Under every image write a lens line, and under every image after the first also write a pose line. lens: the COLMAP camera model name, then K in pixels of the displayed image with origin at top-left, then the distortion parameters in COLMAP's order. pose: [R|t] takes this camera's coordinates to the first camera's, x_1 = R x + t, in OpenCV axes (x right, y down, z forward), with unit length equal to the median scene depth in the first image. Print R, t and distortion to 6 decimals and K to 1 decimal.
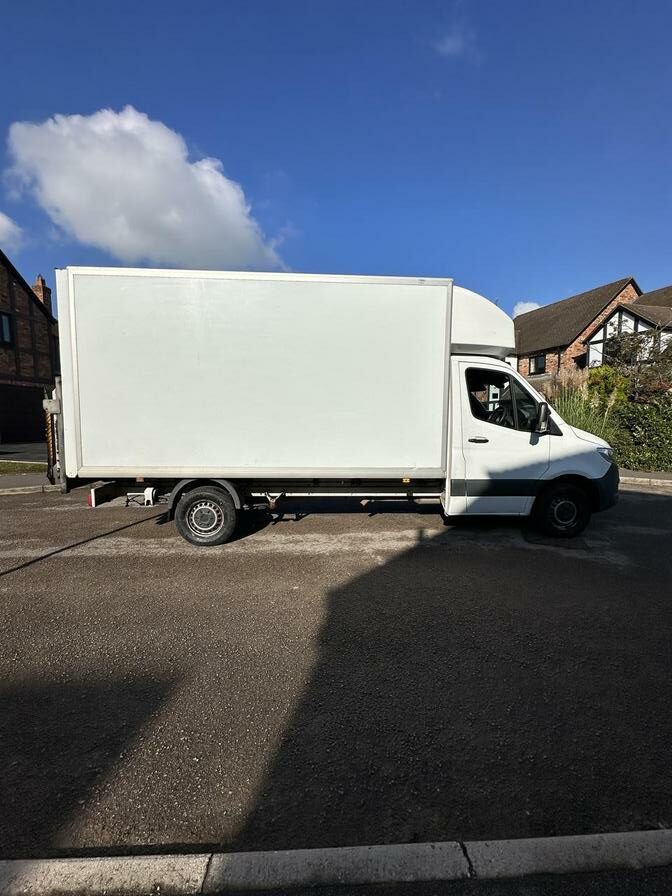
lens RADIAL K [[350.5, 0, 341.7], [0, 350.5, 451.8], [0, 0, 1]] dist [-0.009421, 0.000189]
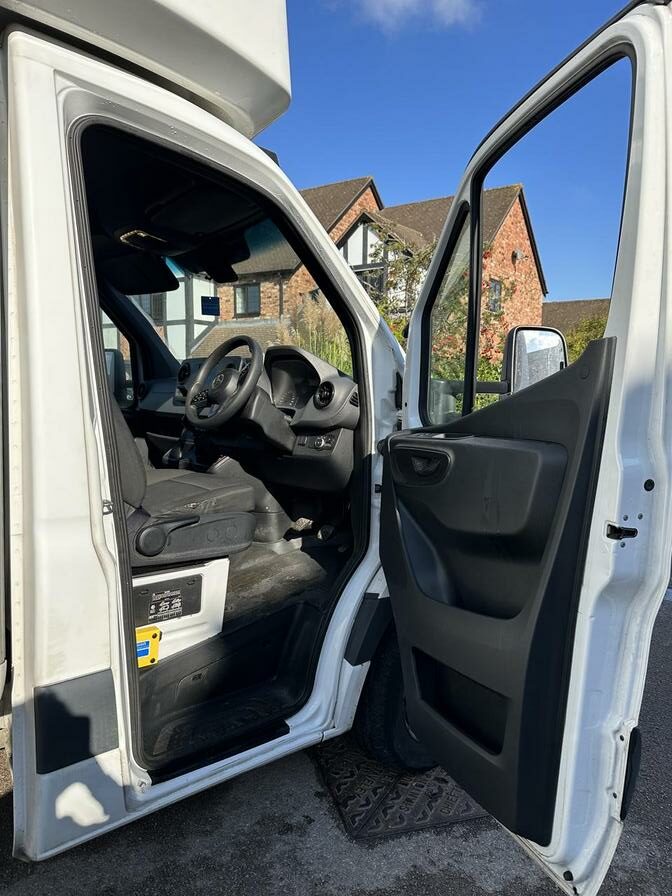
lens RADIAL K [[637.1, 0, 335.5], [0, 637.1, 447.7], [0, 0, 1]] dist [0.003007, -0.012936]
pose [[0.791848, -0.041364, 0.609315, 0.048192], [0.051899, 0.998652, 0.000348, -0.009360], [-0.608508, 0.031347, 0.792928, 0.126470]]
